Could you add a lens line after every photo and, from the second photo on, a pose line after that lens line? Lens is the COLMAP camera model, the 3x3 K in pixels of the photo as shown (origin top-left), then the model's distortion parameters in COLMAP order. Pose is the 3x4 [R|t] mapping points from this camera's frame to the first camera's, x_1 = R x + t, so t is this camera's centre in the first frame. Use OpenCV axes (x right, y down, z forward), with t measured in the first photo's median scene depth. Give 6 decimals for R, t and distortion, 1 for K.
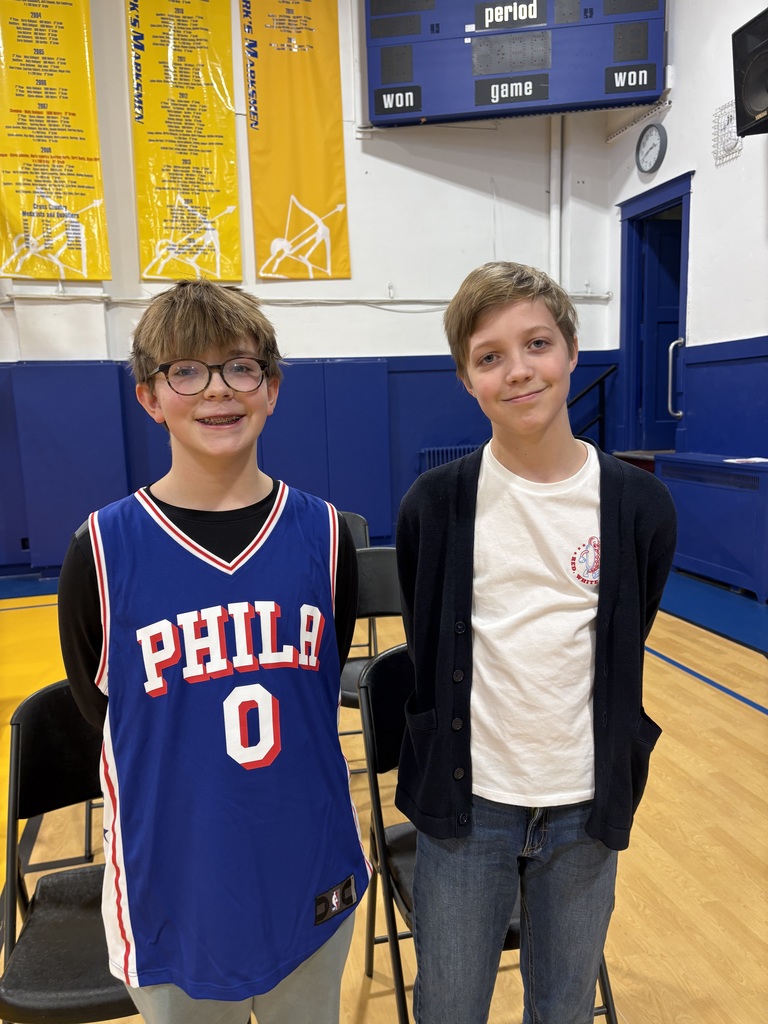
lens RADIAL K [[770.0, 0, 382.6], [0, 770.0, 512.9], [0, 0, 1]] dist [0.001072, 0.000537]
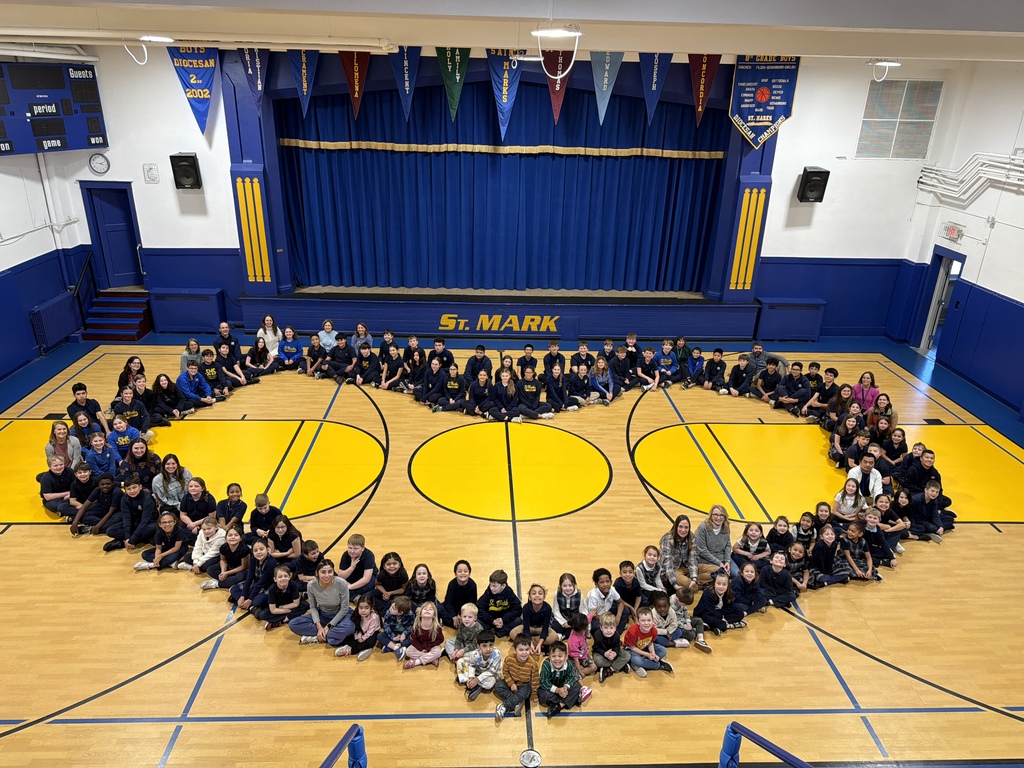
lens RADIAL K [[714.4, 0, 511.2], [0, 714.4, 386.2], [0, 0, 1]] dist [0.000140, 0.000032]
pose [[0.206220, -0.349880, 0.913815, -1.656668], [0.101973, 0.936487, 0.335549, -0.448196], [-0.973178, 0.023988, 0.228800, -0.721304]]
